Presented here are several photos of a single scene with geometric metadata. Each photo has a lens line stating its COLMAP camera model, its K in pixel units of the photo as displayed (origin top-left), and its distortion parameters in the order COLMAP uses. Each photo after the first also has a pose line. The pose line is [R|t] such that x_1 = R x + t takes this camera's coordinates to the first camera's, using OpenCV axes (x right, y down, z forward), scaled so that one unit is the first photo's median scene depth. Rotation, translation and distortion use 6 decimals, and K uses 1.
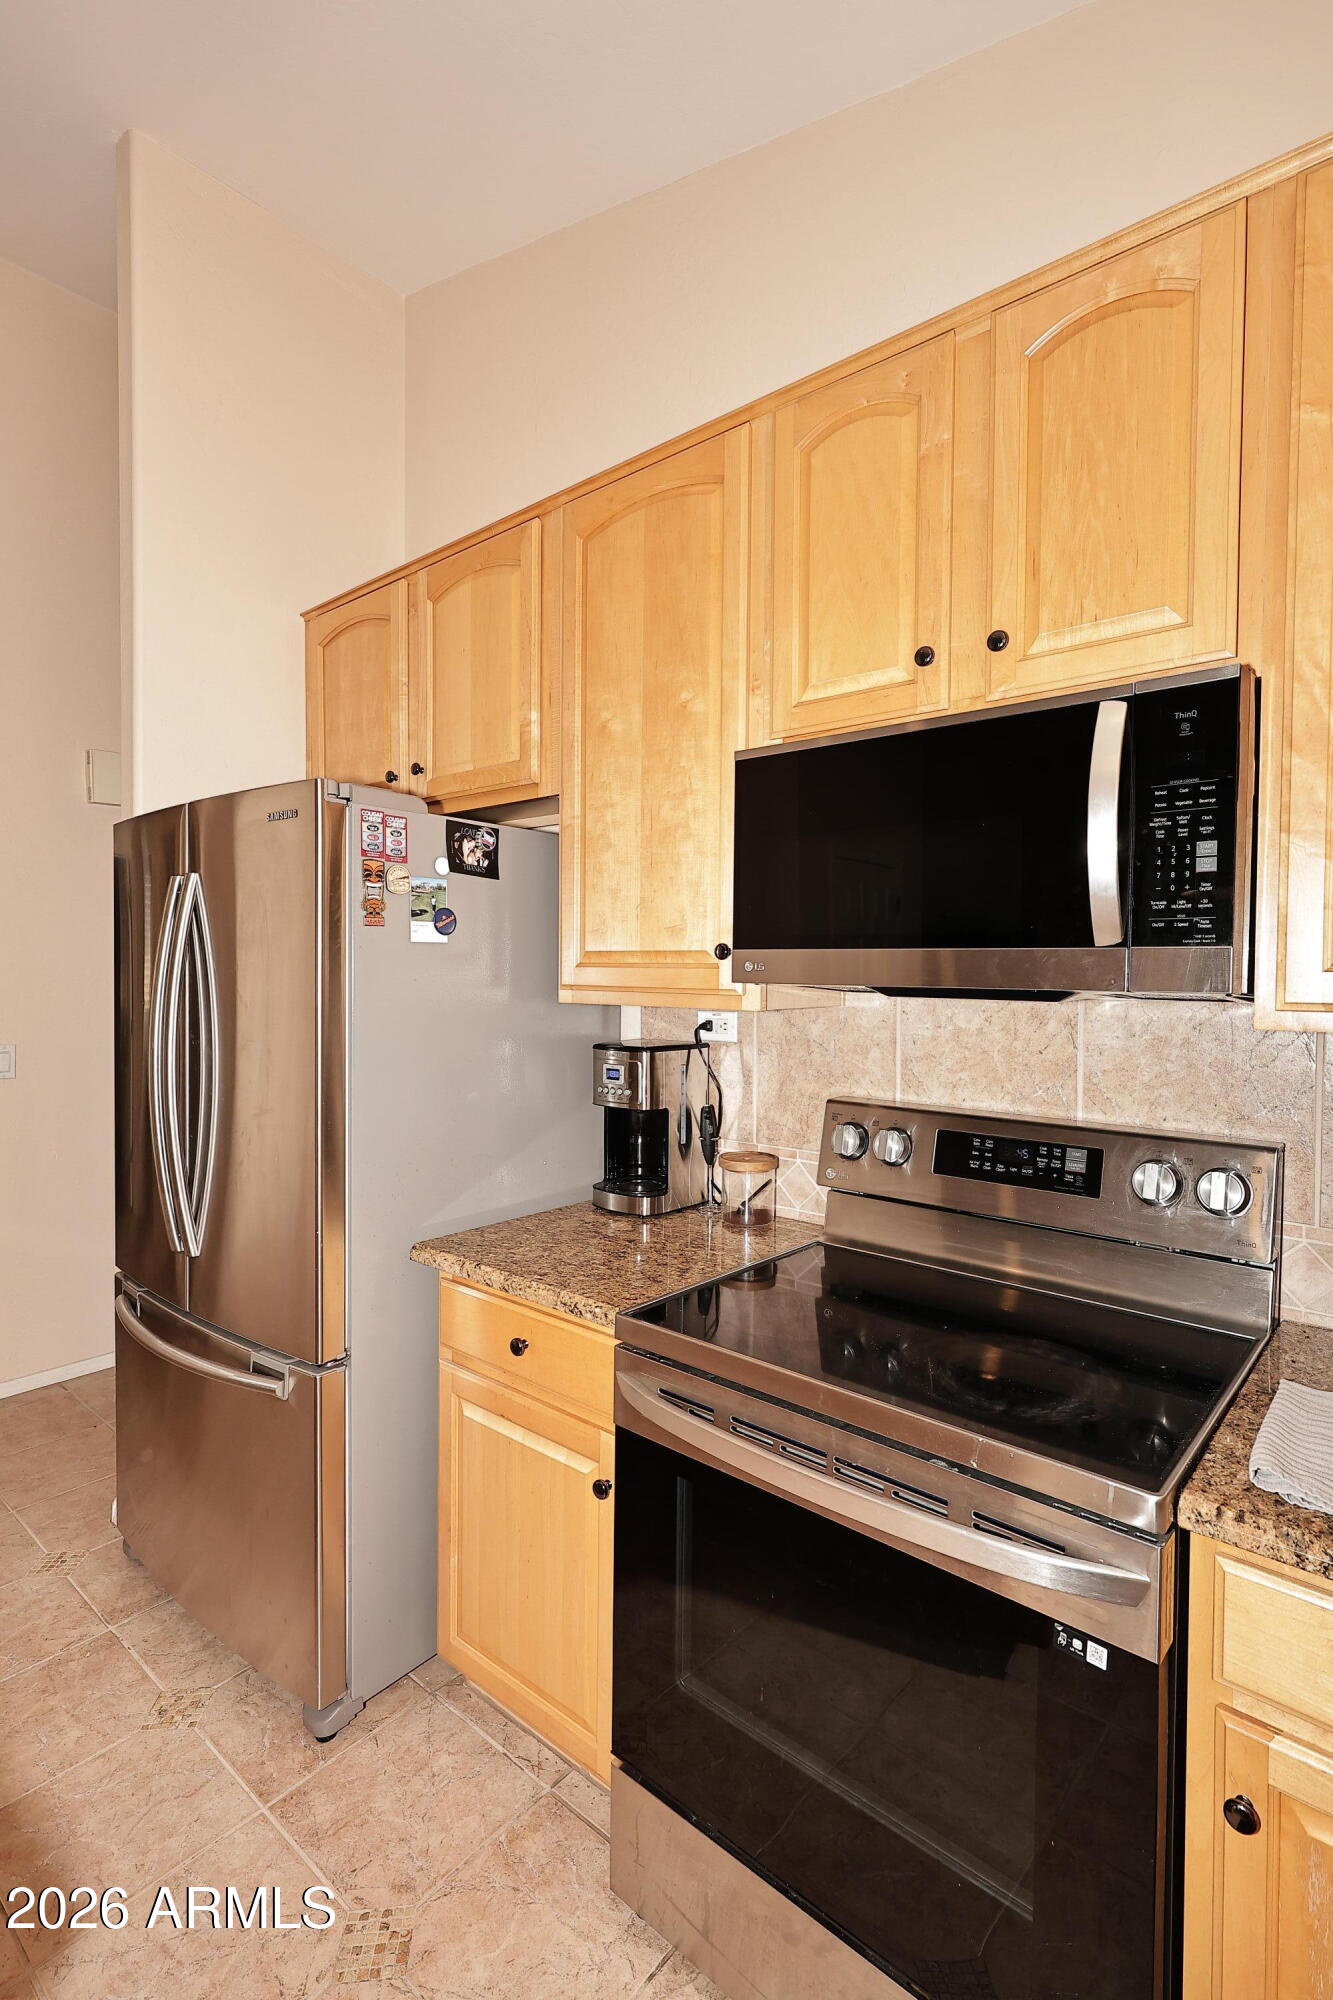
lens RADIAL K [[946.6, 0, 672.9], [0, 946.6, 990.8], [0, 0, 1]] dist [0.008965, 0.000682]
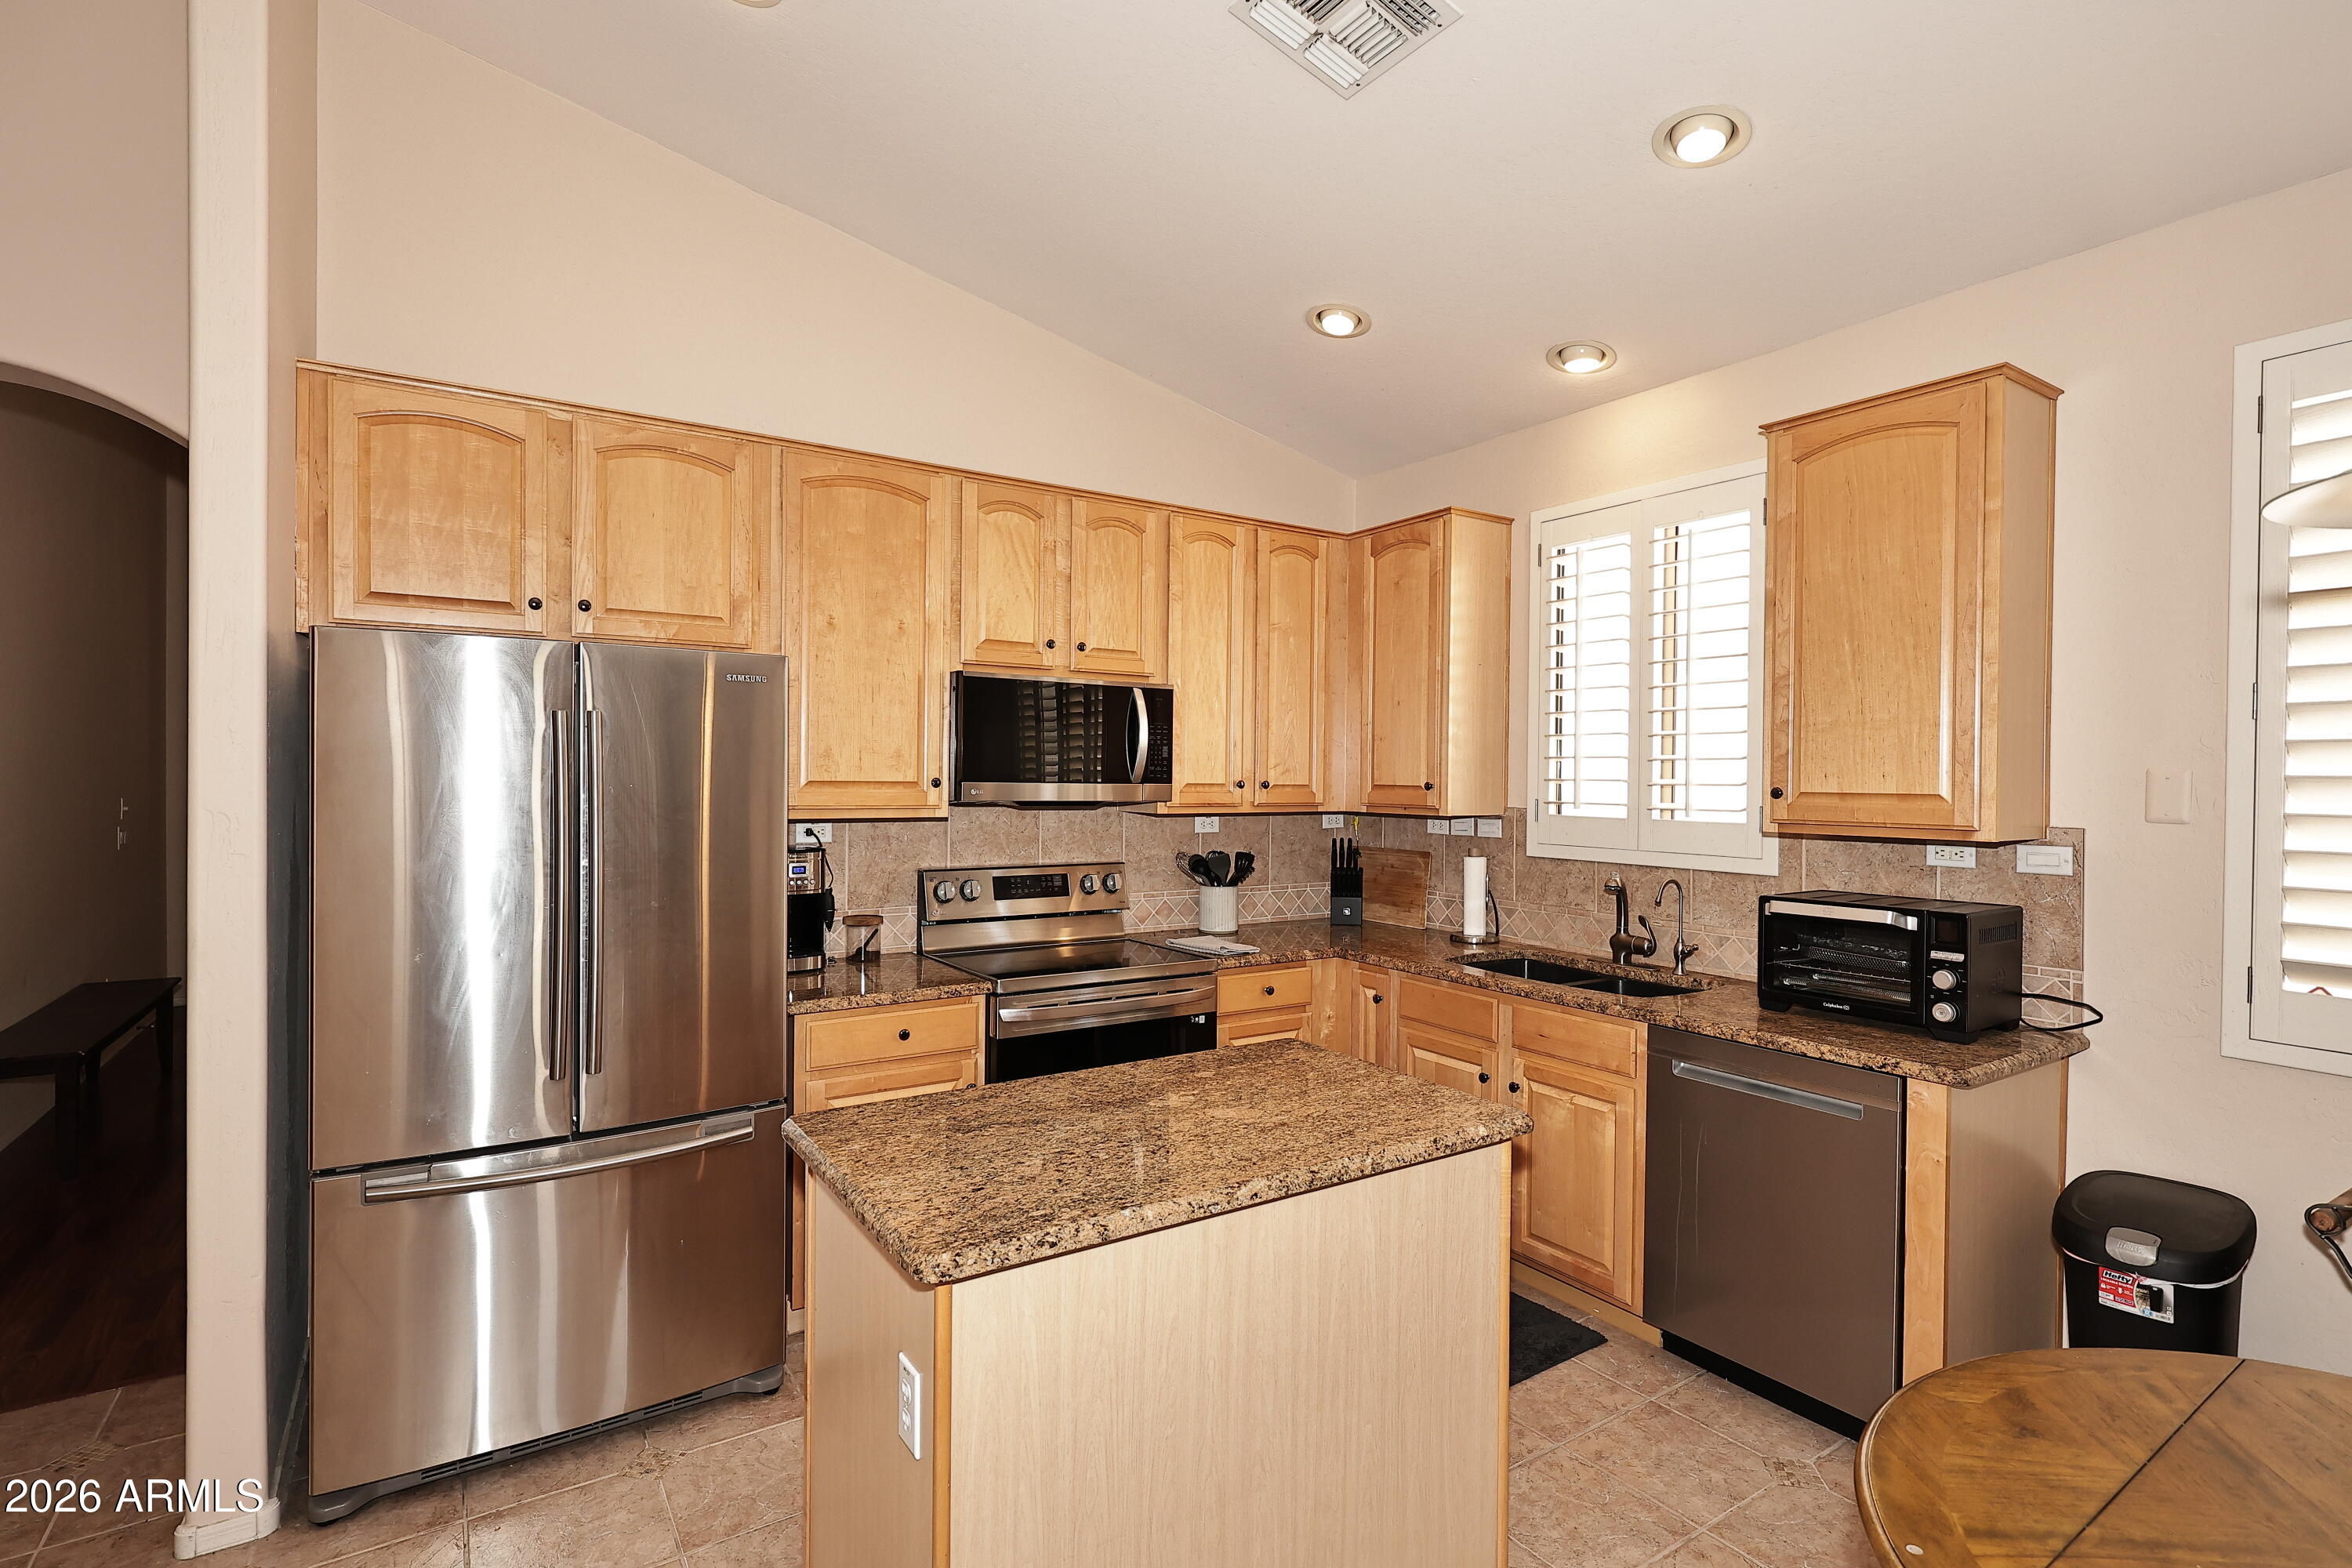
lens RADIAL K [[1113.2, 0, 1178.6], [0, 1113.2, 783.9], [0, 0, 1]] dist [0.008965, 0.000682]
pose [[0.288737, -0.012483, 0.957327, -1.784489], [0.014386, 0.999859, 0.008698, -0.052716], [-0.957300, 0.011261, 0.288876, 0.017483]]
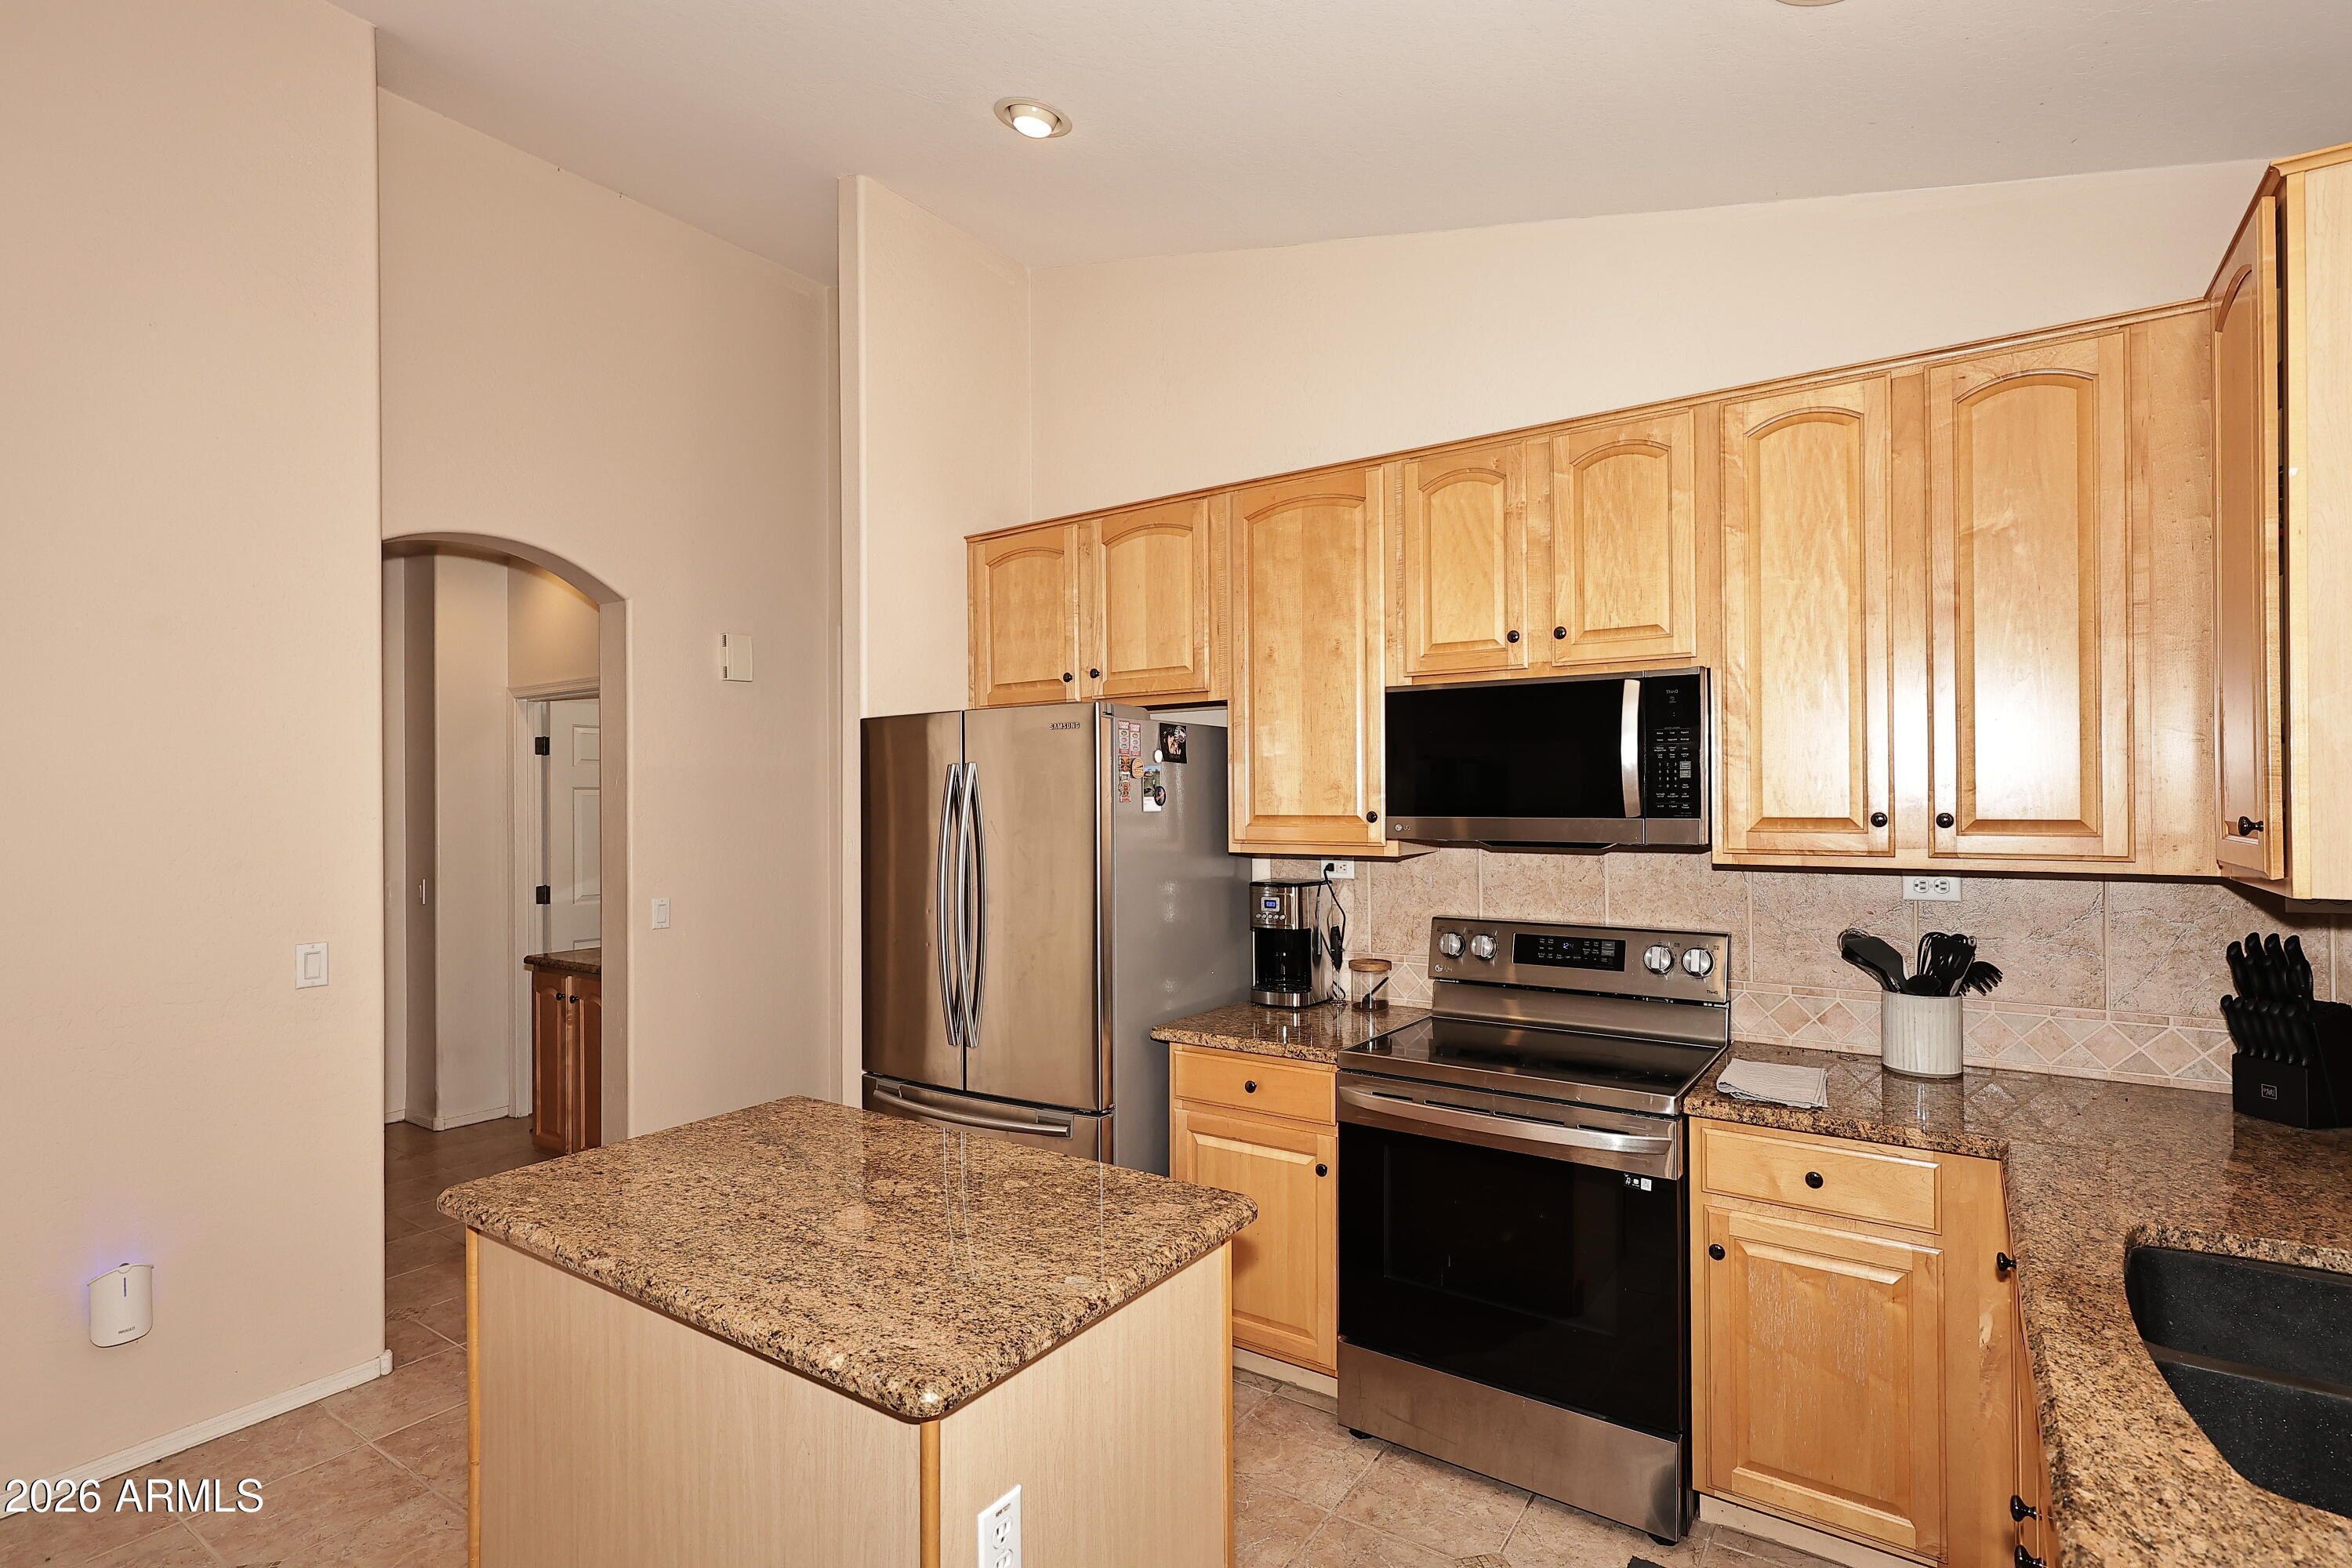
lens RADIAL K [[1113.2, 0, 1178.9], [0, 1113.2, 793.4], [0, 0, 1]] dist [0.008965, 0.000682]
pose [[0.994442, -0.013953, 0.104360, -0.445170], [0.016779, 0.999515, -0.026251, -0.039285], [-0.103943, 0.027856, 0.994193, -0.726621]]
